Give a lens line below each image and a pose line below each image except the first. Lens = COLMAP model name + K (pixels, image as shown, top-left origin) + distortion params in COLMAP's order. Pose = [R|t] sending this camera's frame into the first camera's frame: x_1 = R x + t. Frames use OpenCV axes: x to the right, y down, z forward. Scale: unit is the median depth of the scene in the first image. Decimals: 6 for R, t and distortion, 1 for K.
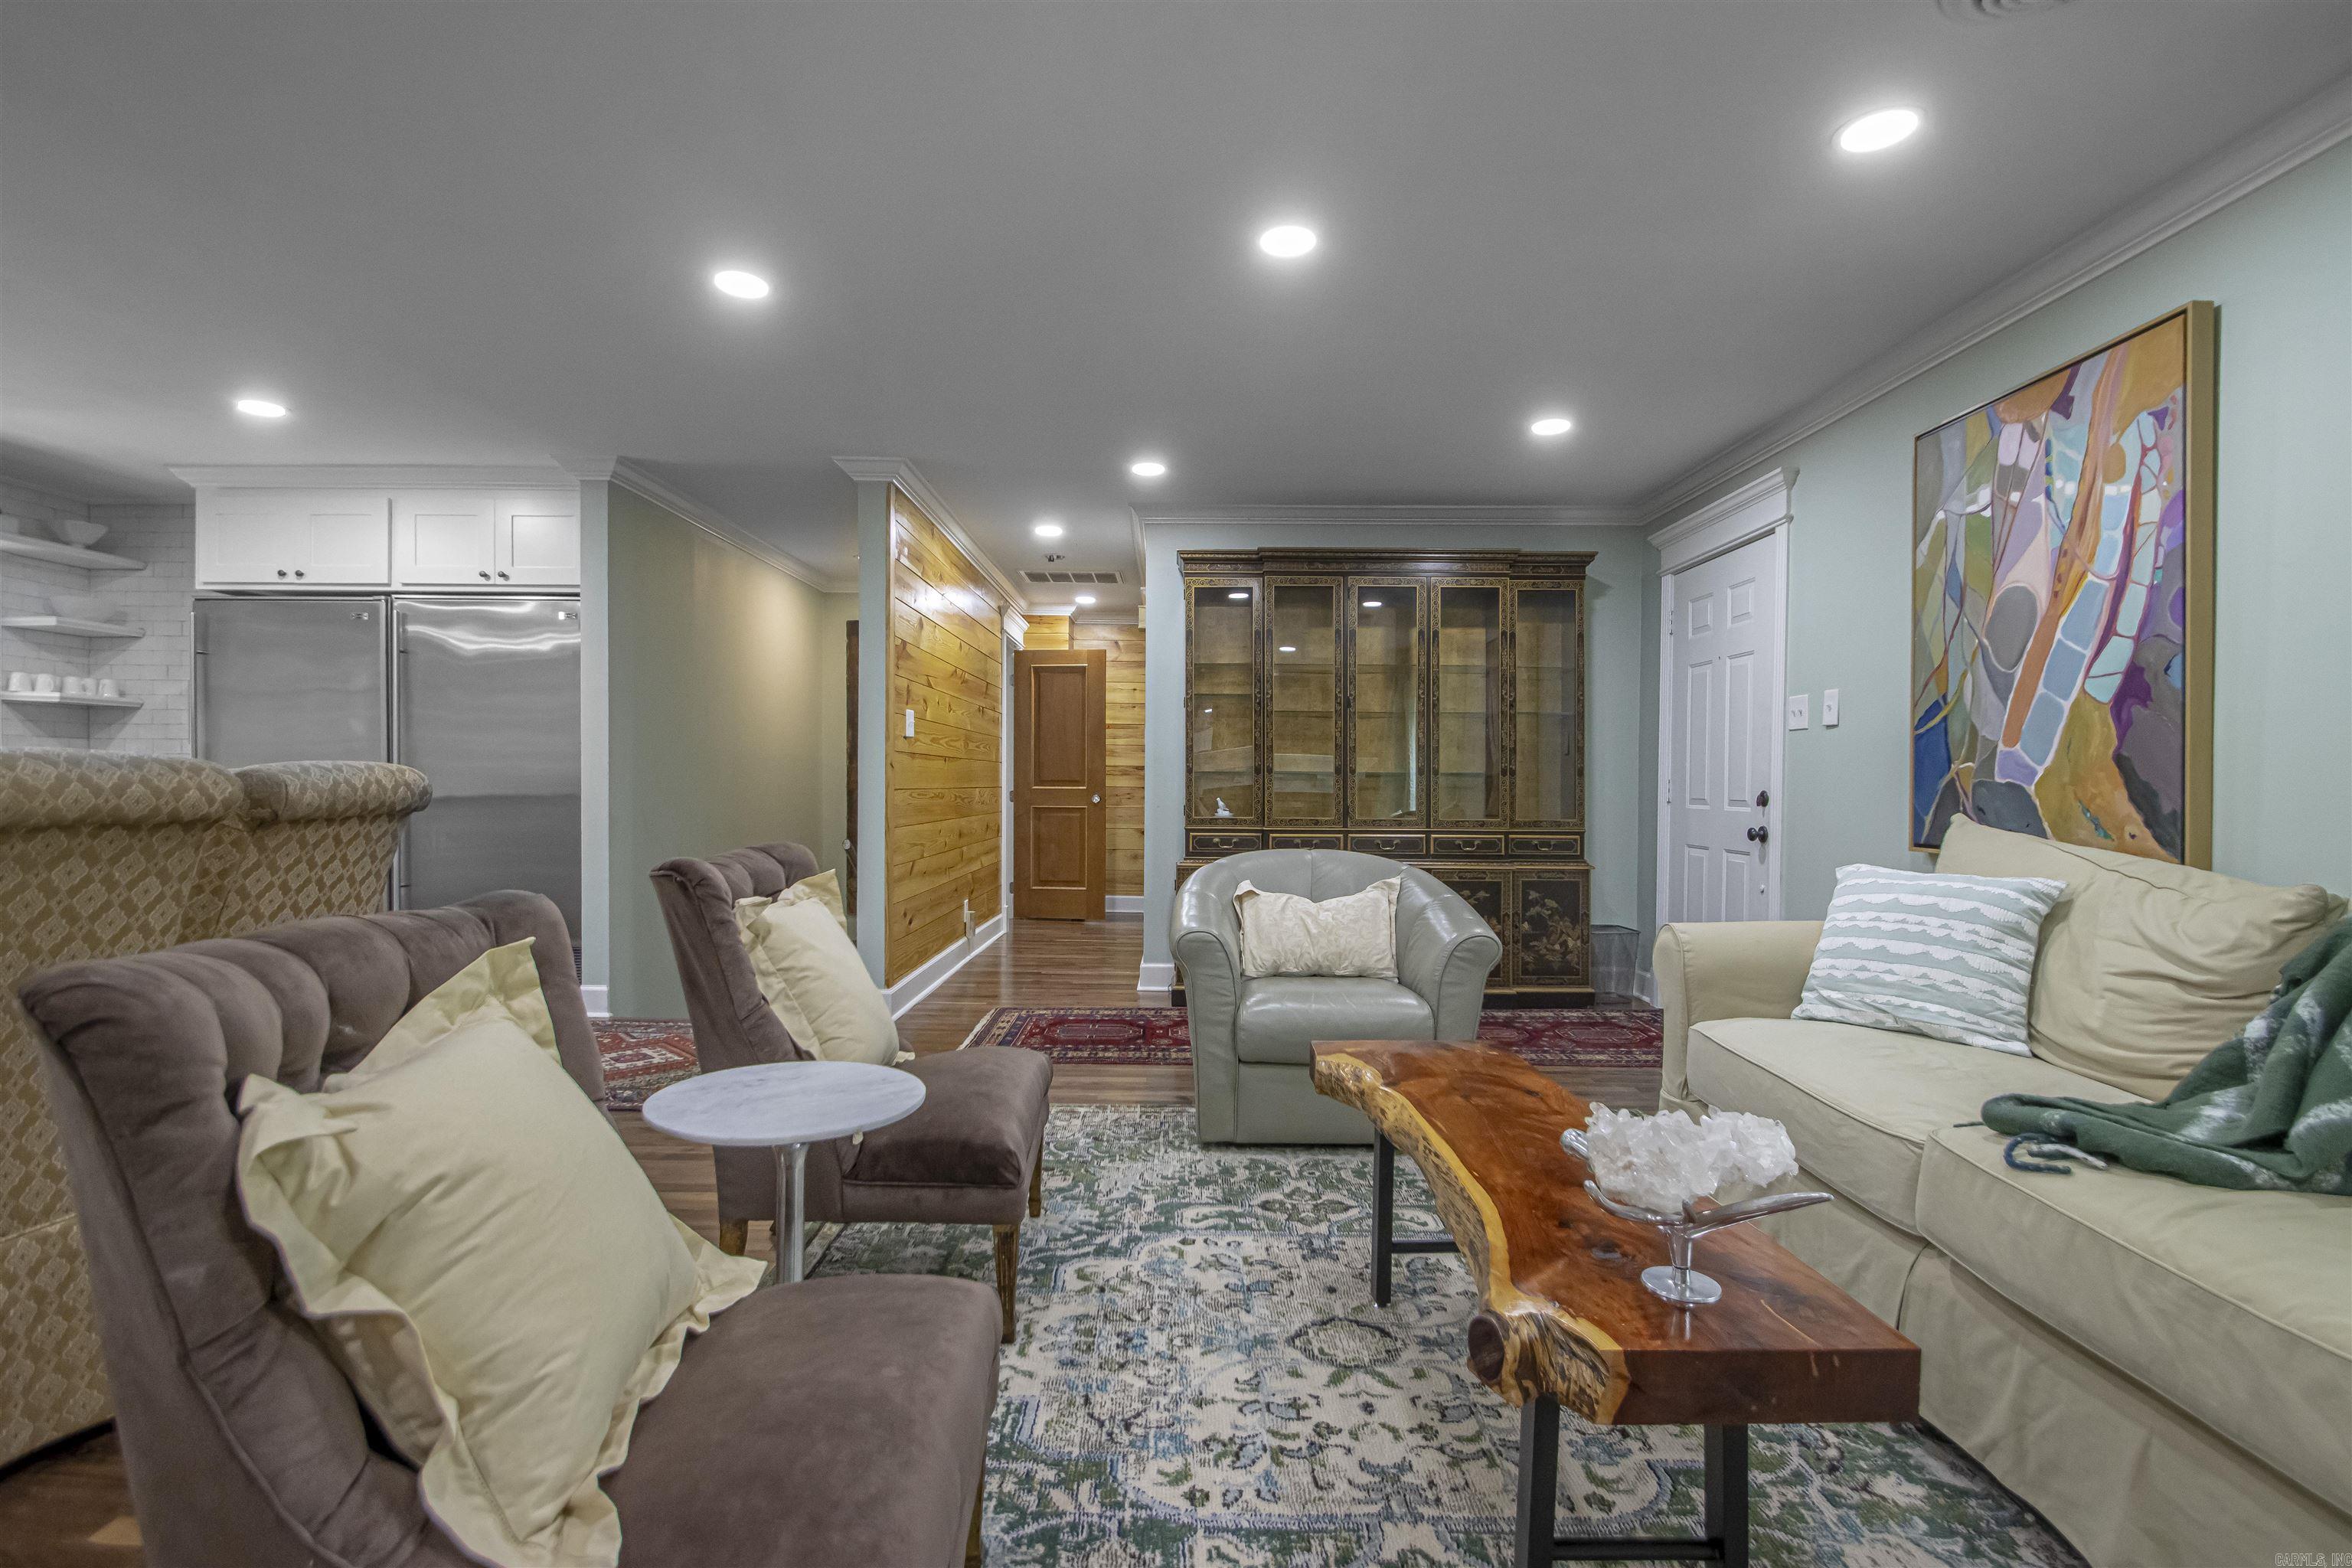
lens RADIAL K [[1241.0, 0, 1289.3], [0, 1241.0, 776.7], [0, 0, 1]] dist [0.002486, -0.000348]
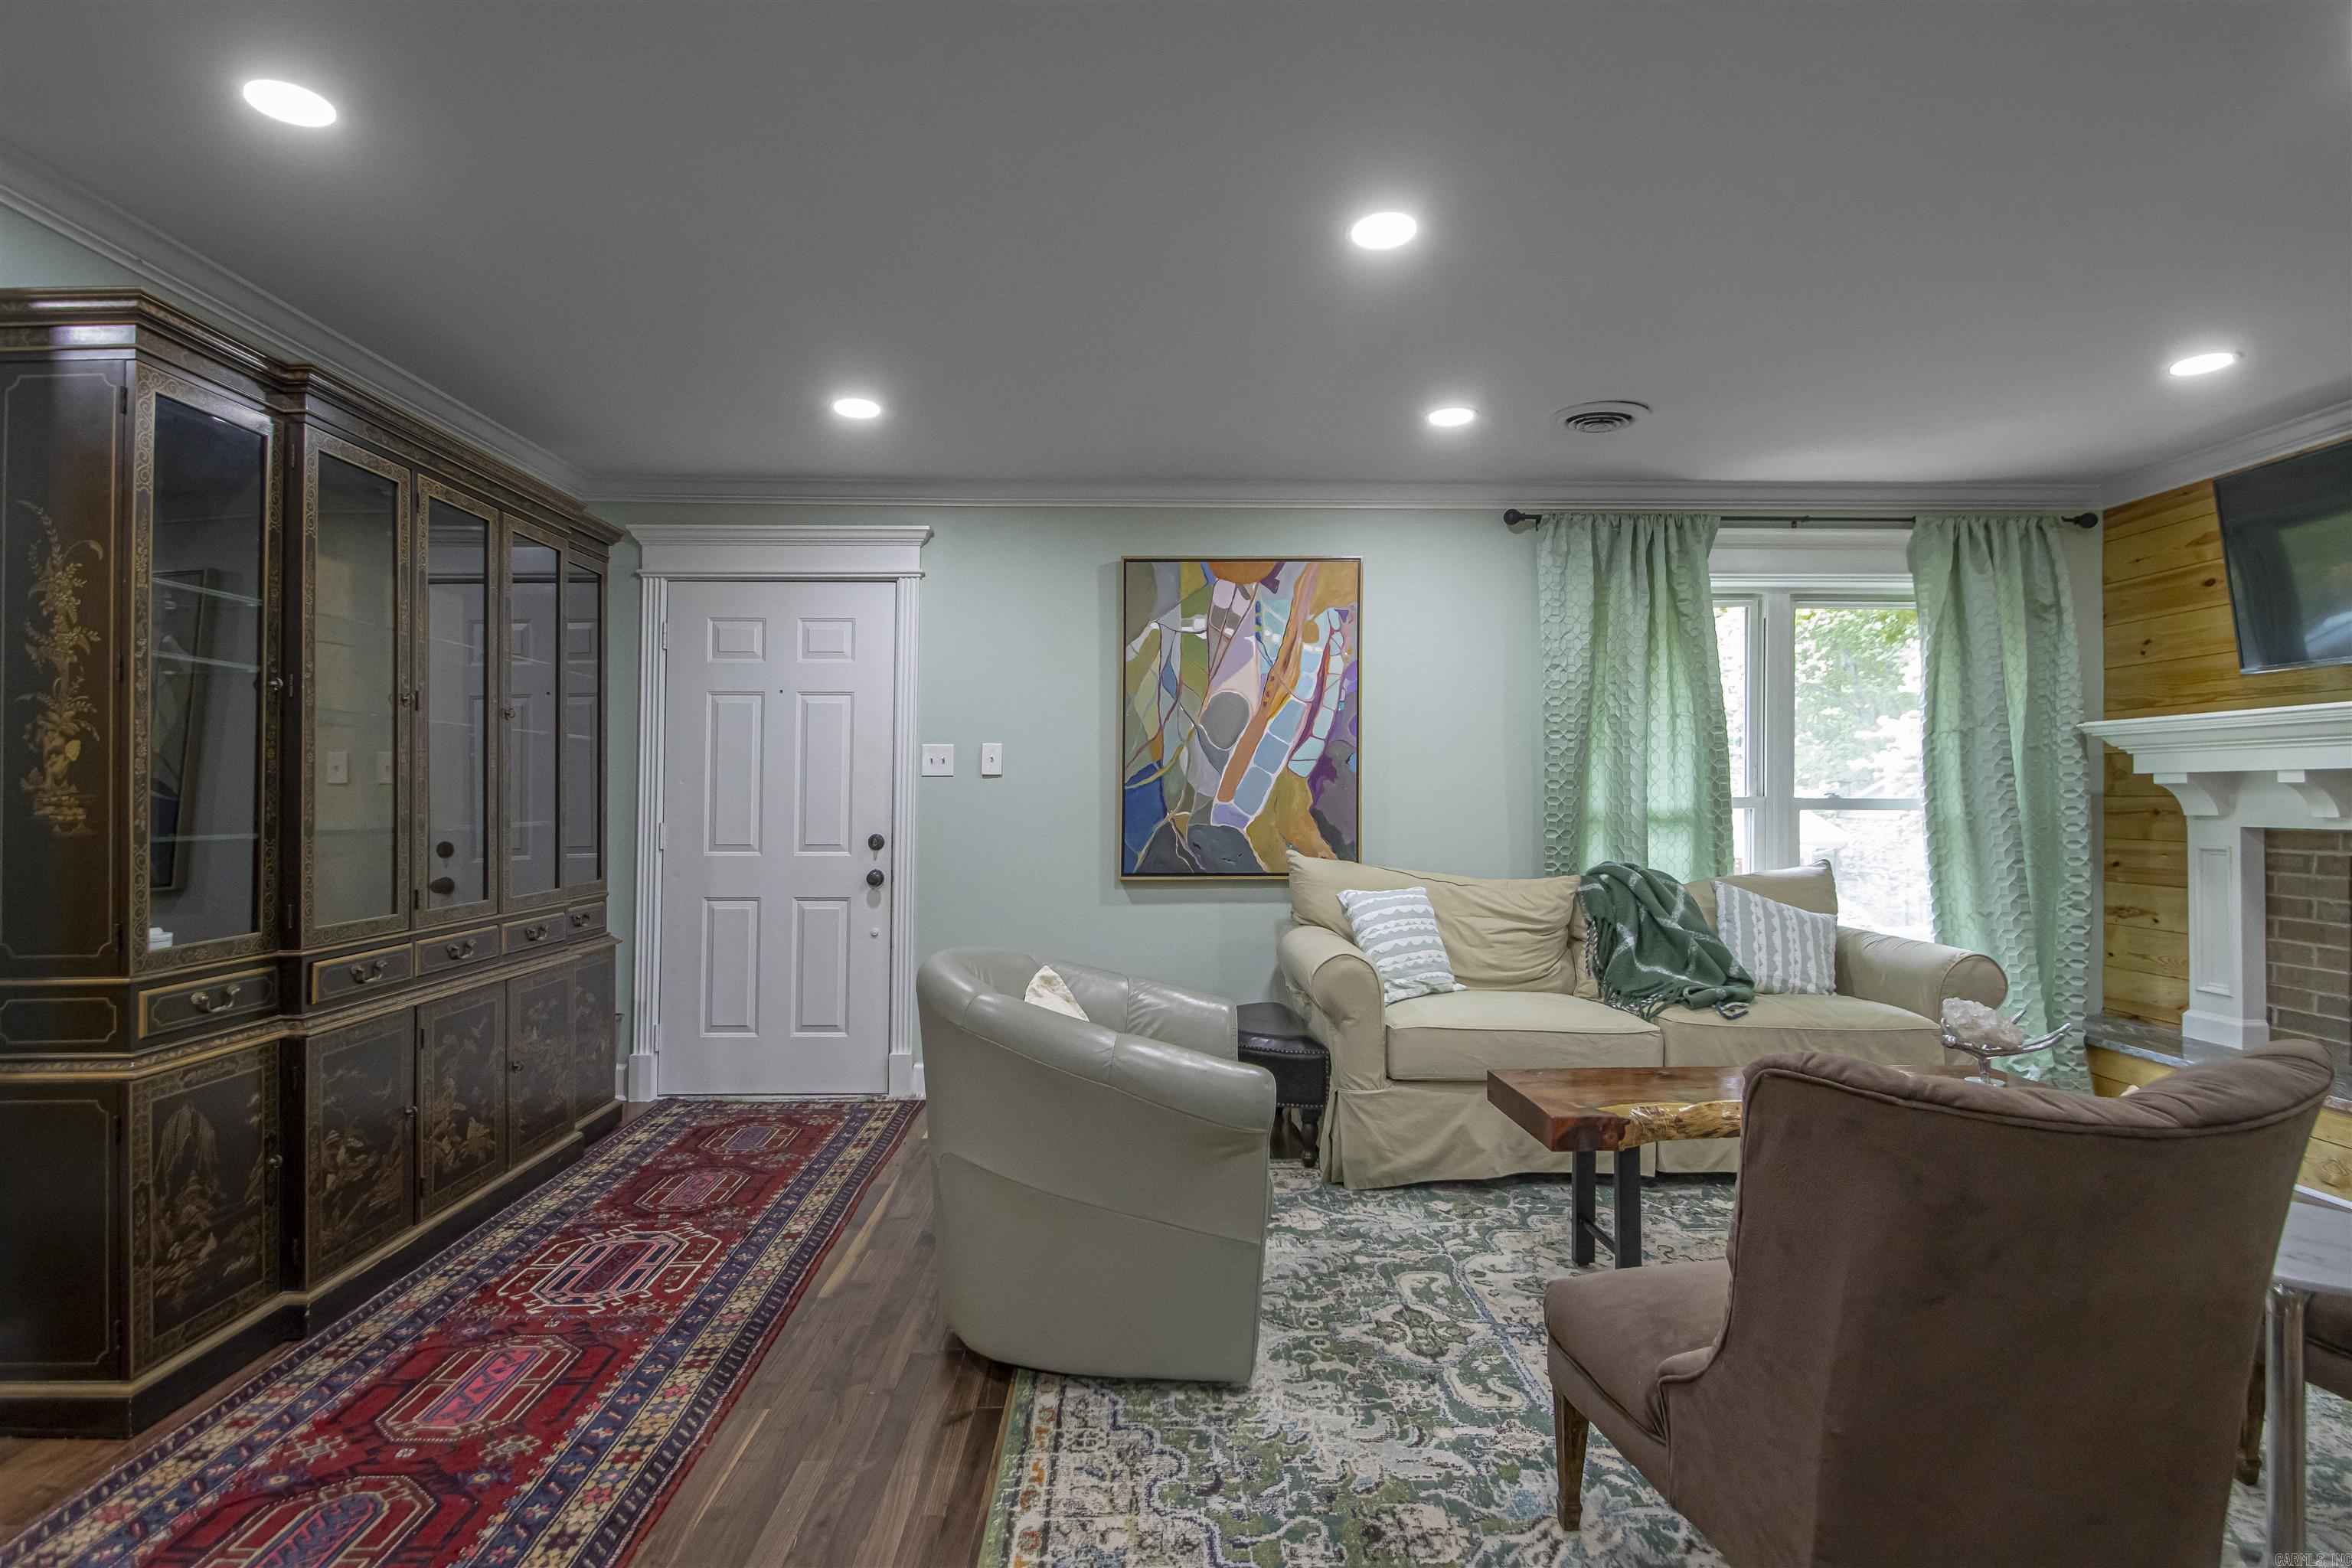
lens RADIAL K [[1031.3, 0, 1246.0], [0, 1031.3, 783.6], [0, 0, 1]] dist [-0.001178, 0.000086]
pose [[0.008959, 0.004628, 0.999949, -0.678324], [-0.008541, 0.999953, -0.004551, -0.042599], [-0.999923, -0.008500, 0.008999, 1.032951]]
